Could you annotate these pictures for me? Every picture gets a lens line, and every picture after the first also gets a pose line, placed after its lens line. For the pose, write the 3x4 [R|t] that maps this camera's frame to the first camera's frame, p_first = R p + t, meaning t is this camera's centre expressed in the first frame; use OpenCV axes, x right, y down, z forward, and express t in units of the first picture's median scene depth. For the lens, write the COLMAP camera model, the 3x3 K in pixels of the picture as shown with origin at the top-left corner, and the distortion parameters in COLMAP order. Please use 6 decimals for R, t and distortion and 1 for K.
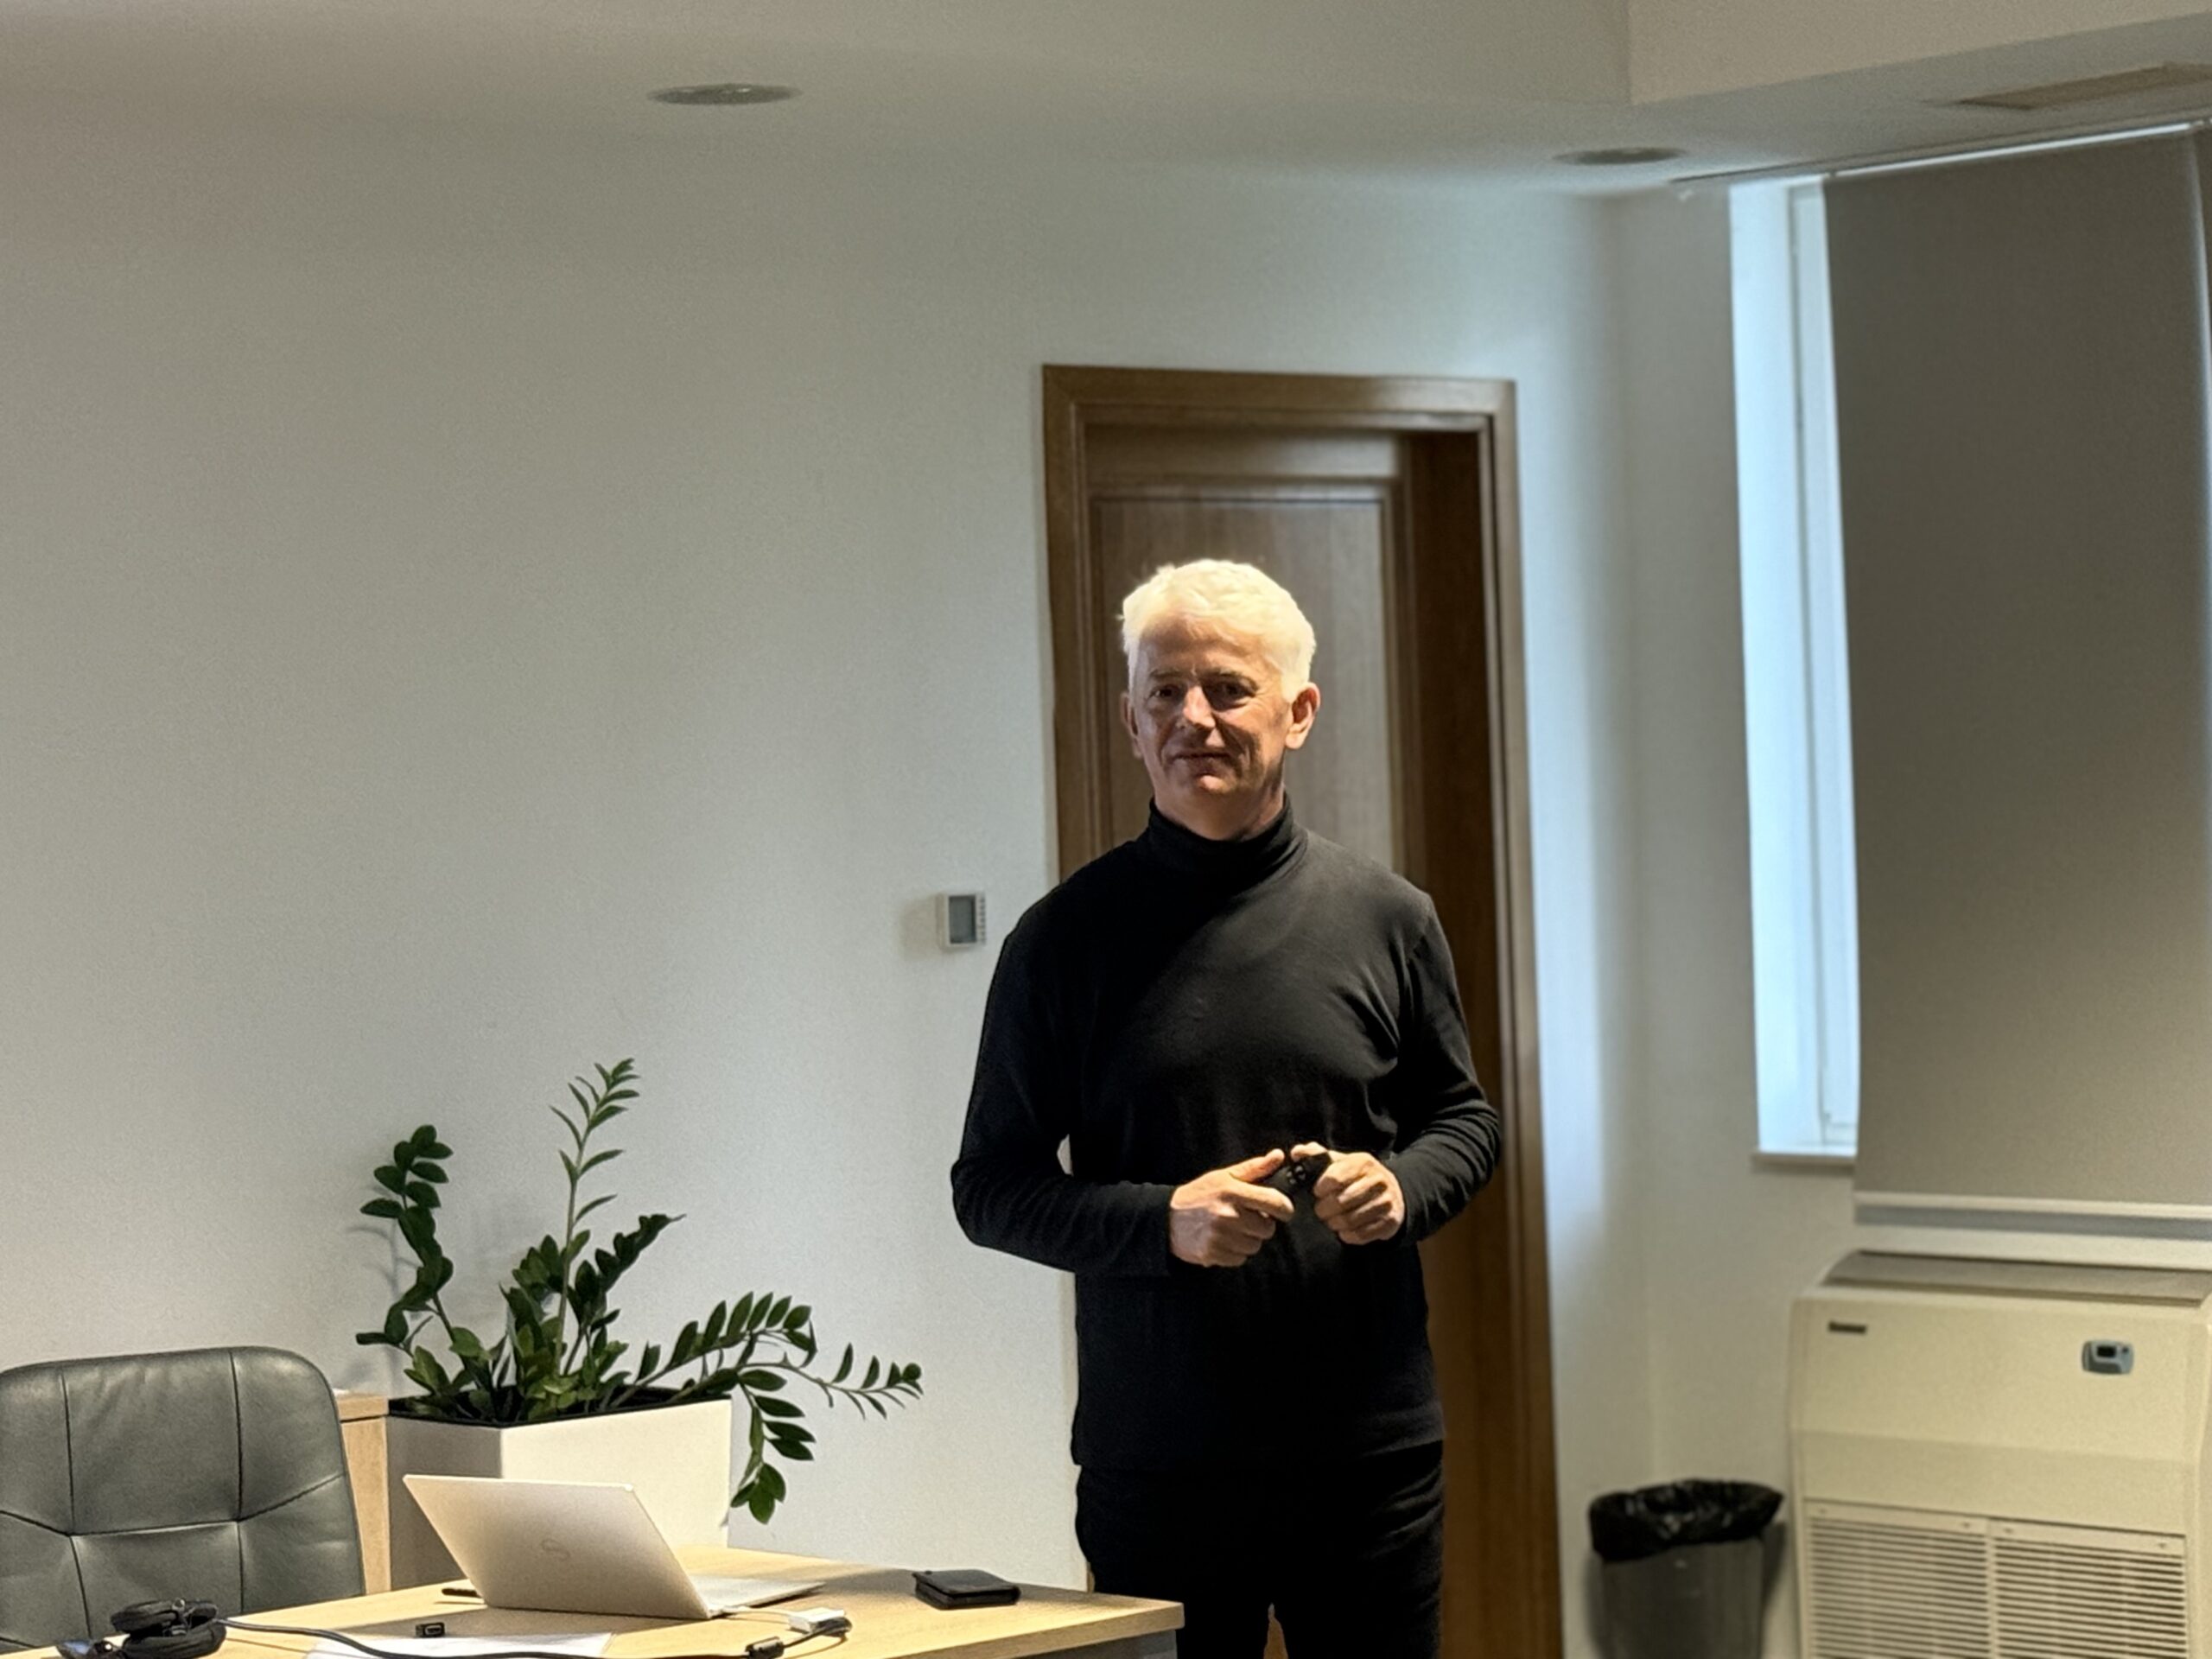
lens RADIAL K [[5545.2, 0, 1105.6], [0, 5545.2, 829.4], [0, 0, 1]] dist [0.059442, 0.000000]
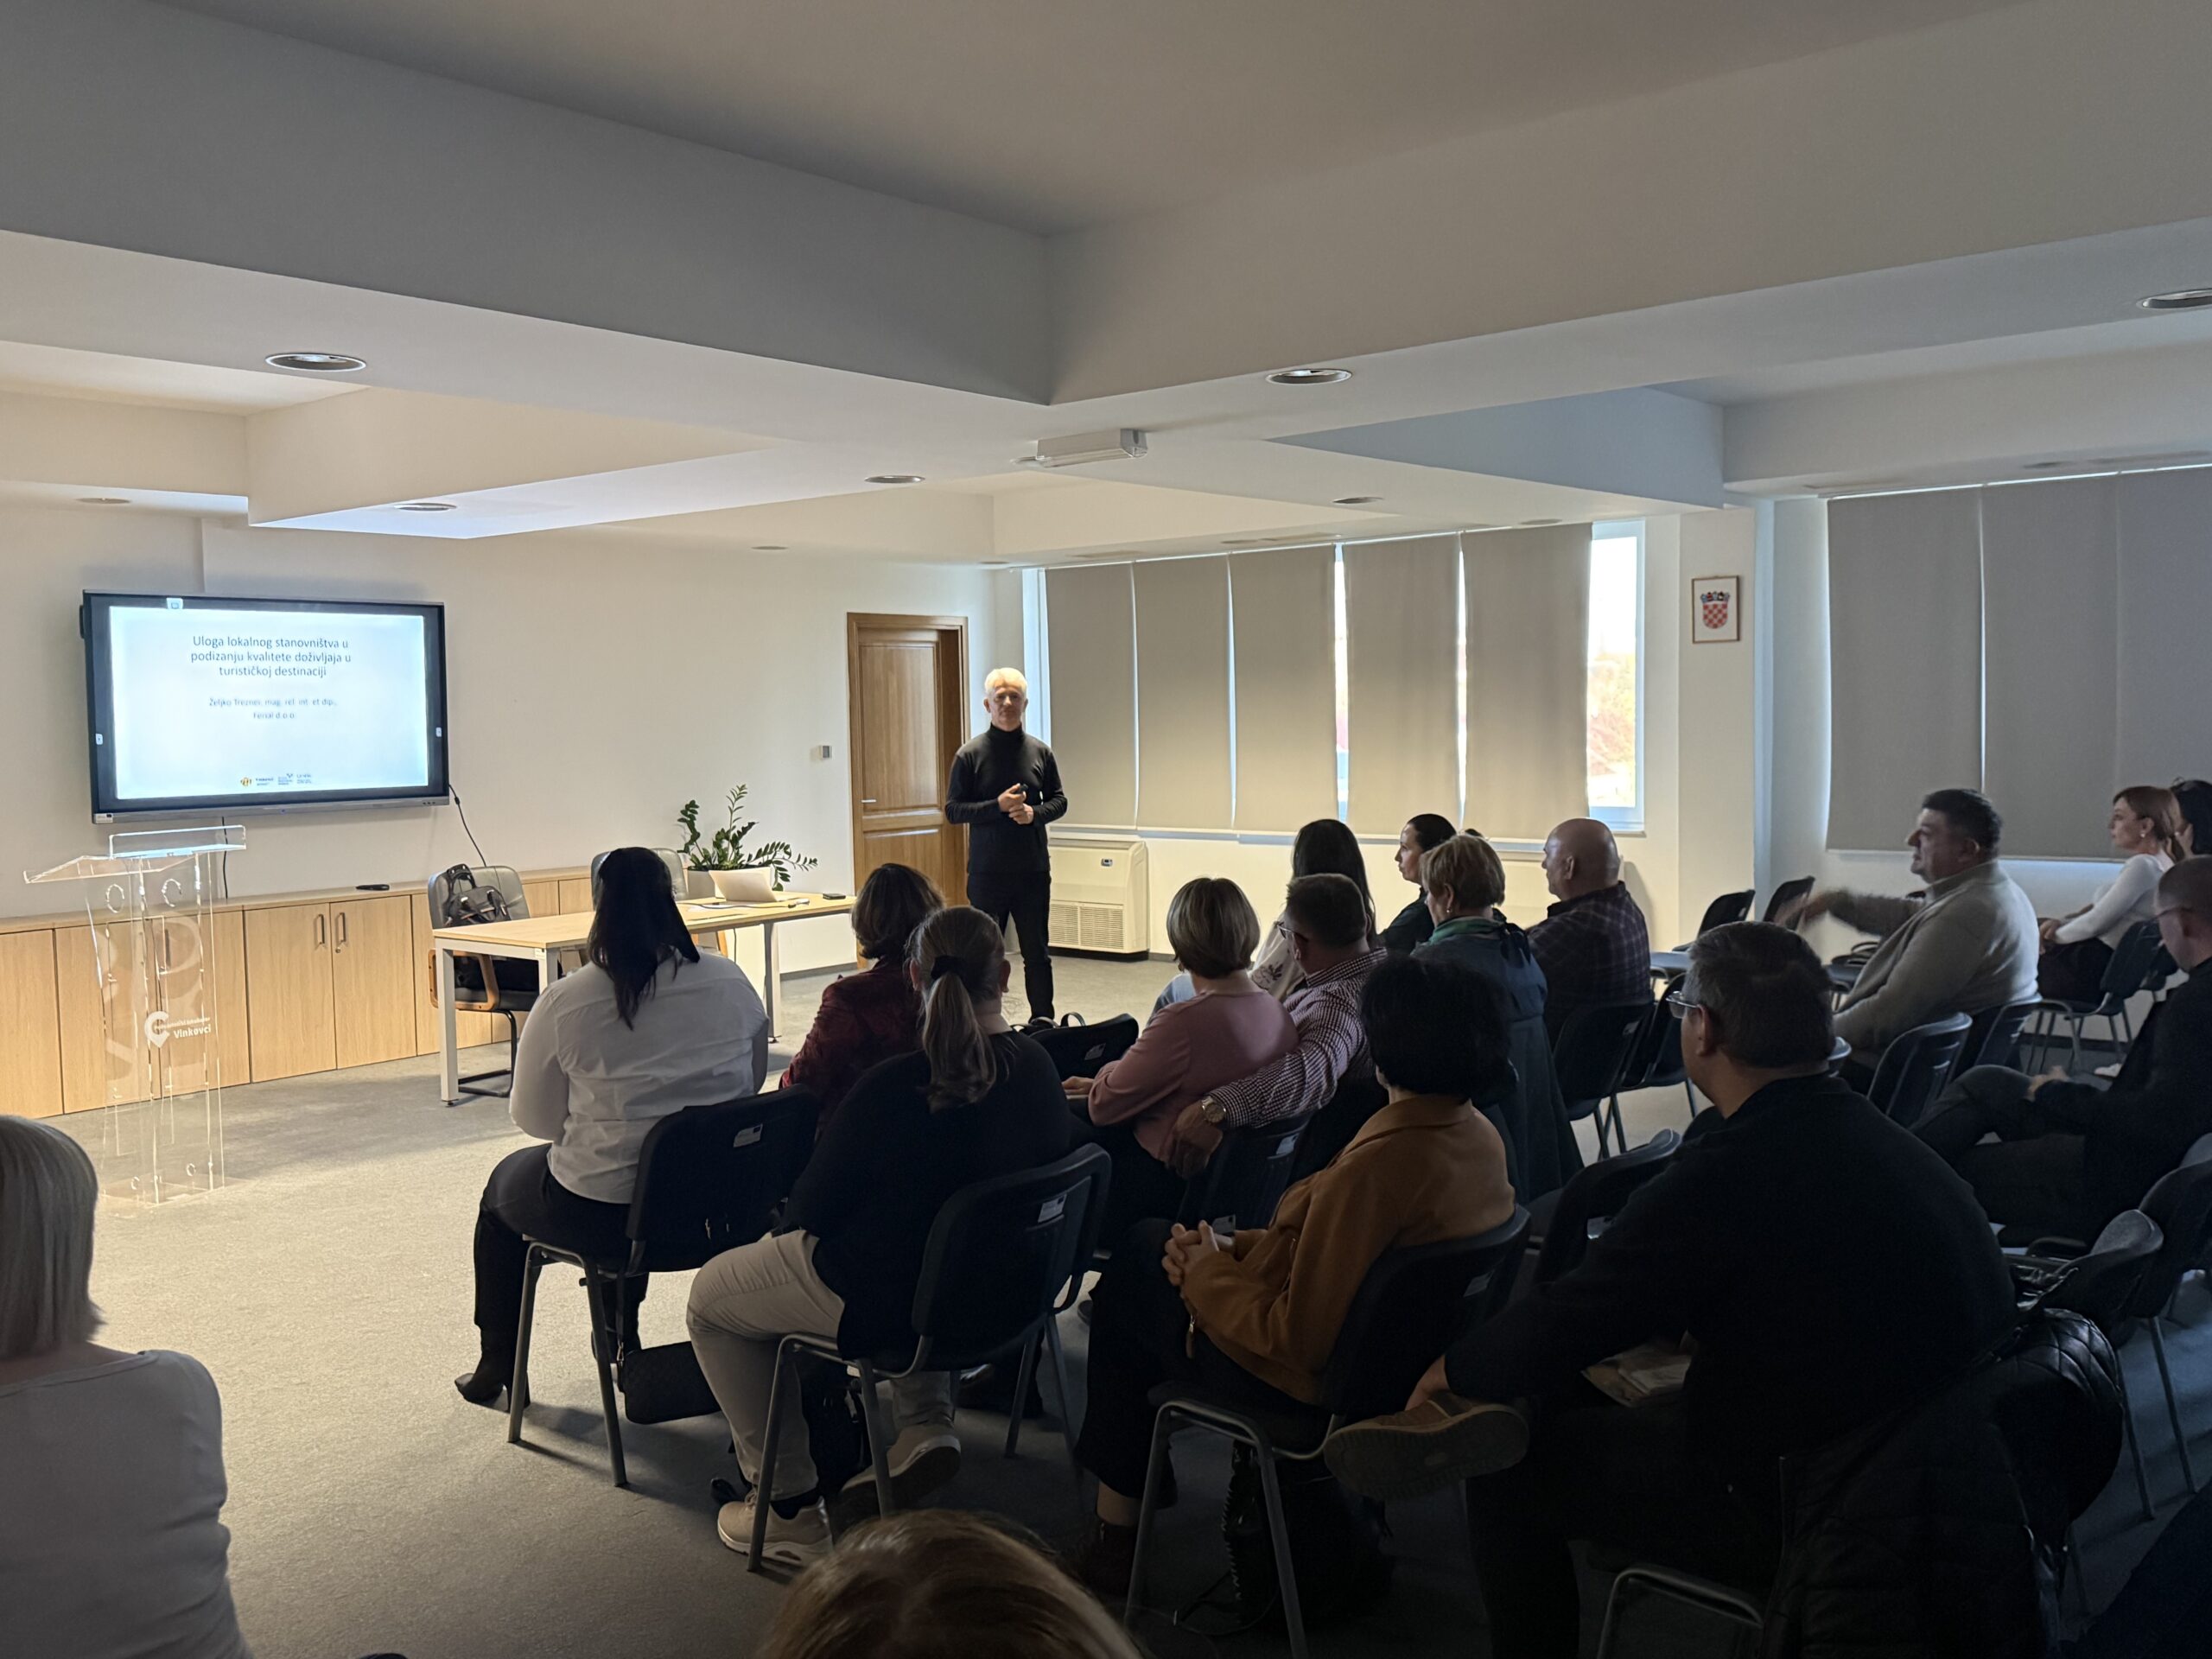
lens RADIAL K [[1969.9, 0, 1112.9], [0, 1969.9, 828.9], [0, 0, 1]] dist [0.058508, -0.116856]
pose [[0.990873, 0.009292, 0.134478, -0.012637], [-0.015539, 0.998845, 0.045473, 0.004166], [-0.133900, -0.047148, 0.989873, -0.475185]]
